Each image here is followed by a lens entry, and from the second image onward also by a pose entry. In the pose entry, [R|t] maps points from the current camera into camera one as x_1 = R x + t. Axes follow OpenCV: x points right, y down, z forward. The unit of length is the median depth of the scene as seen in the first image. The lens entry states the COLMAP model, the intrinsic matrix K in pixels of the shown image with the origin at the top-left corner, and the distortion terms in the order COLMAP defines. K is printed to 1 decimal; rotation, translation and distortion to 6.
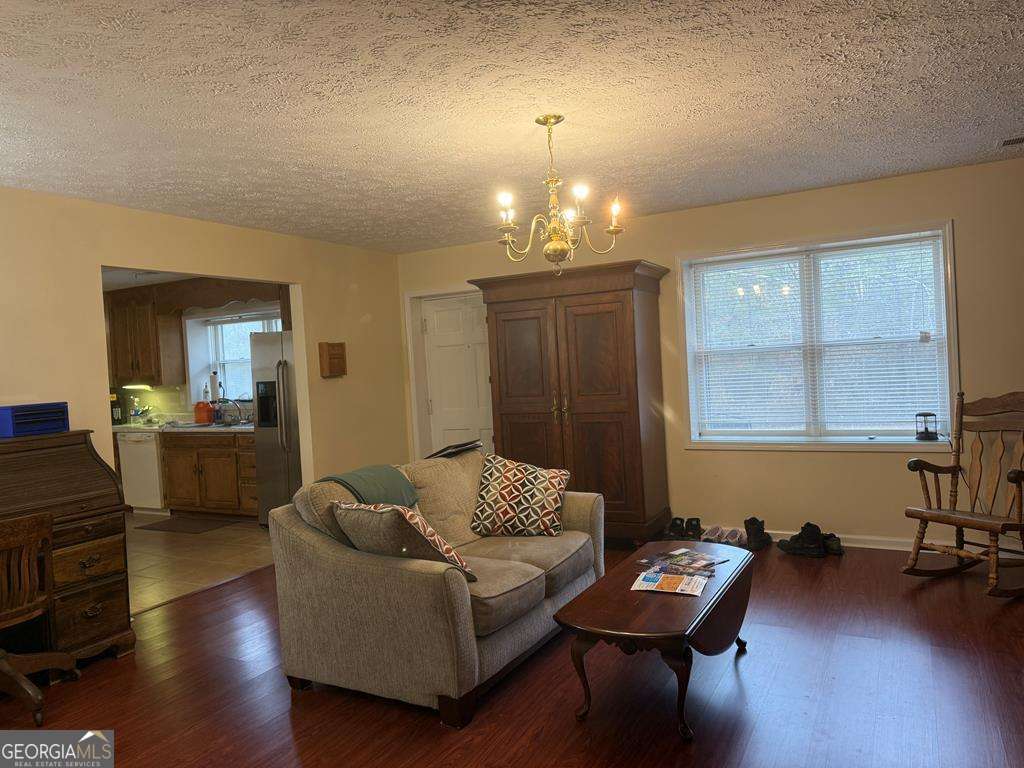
lens RADIAL K [[731.5, 0, 512.0], [0, 731.5, 384.0], [0, 0, 1]] dist [0.025947, -0.000721]
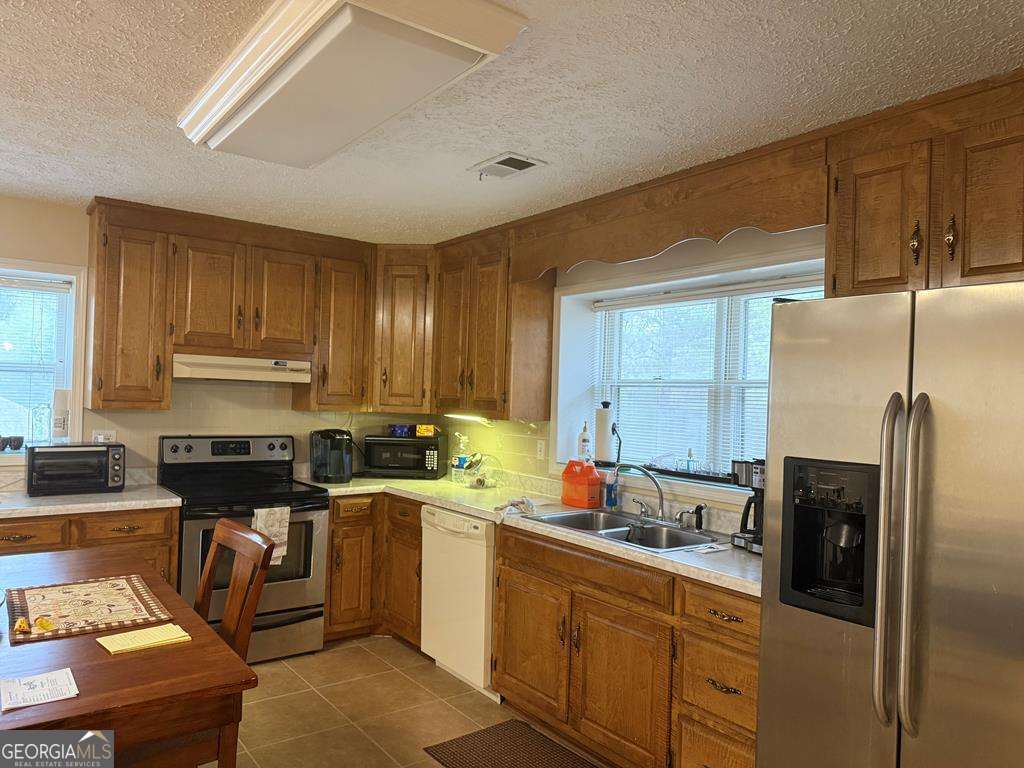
lens RADIAL K [[731.5, 0, 512.0], [0, 731.5, 384.0], [0, 0, 1]] dist [0.025947, -0.000721]
pose [[0.906730, 0.074171, -0.415138, -0.264483], [-0.090893, 0.995647, -0.020636, -0.012881], [0.411801, 0.056444, 0.909524, 0.538395]]
